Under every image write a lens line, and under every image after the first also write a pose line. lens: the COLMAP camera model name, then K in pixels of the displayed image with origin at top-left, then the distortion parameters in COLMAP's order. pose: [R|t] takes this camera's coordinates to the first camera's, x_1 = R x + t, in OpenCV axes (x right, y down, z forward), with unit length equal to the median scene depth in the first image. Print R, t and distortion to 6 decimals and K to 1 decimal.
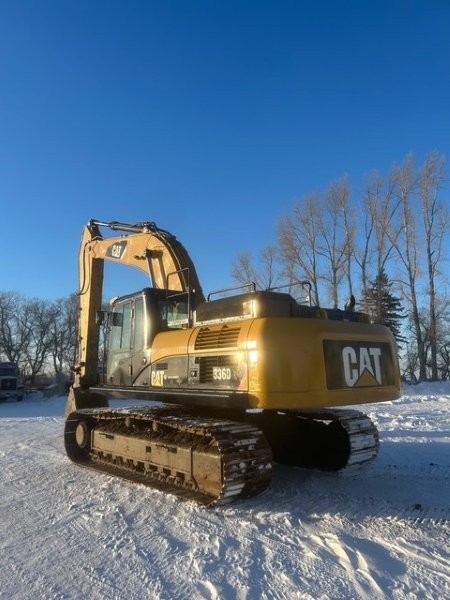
lens RADIAL K [[448.4, 0, 228.1], [0, 448.4, 296.2], [0, 0, 1]] dist [0.034695, -0.024588]
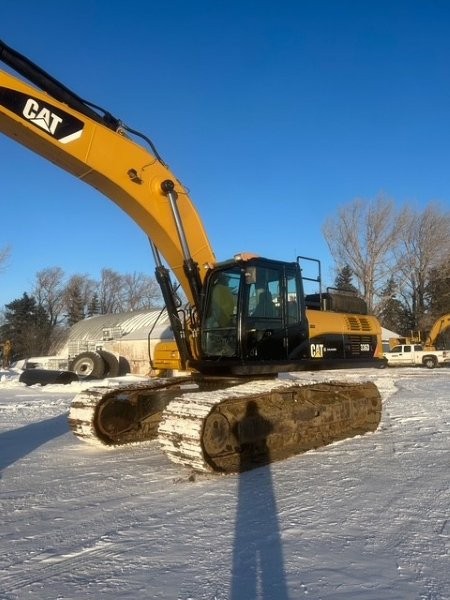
lens RADIAL K [[448.4, 0, 221.3], [0, 448.4, 302.9], [0, 0, 1]] dist [0.034695, -0.024588]
pose [[-0.074049, 0.130657, 0.988658, -0.173245], [-0.150519, 0.978559, -0.140596, 0.035492], [-0.985830, -0.159222, -0.052795, 0.179542]]
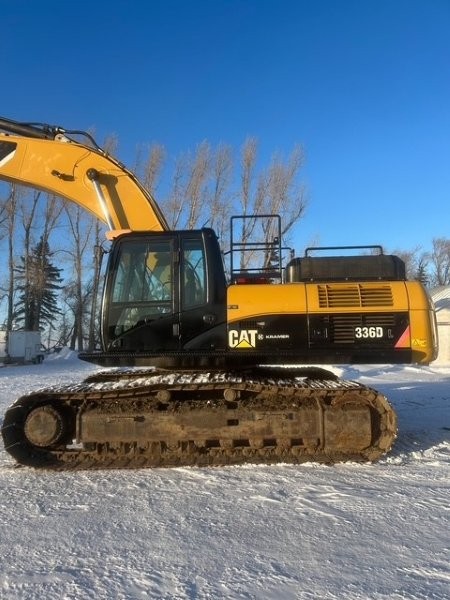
lens RADIAL K [[448.4, 0, 226.4], [0, 448.4, 300.6], [0, 0, 1]] dist [0.034695, -0.024588]
pose [[0.663709, 0.065407, 0.745126, -0.111282], [-0.117147, 0.992966, 0.017185, 0.013683], [-0.738760, -0.098695, 0.666703, 0.063357]]
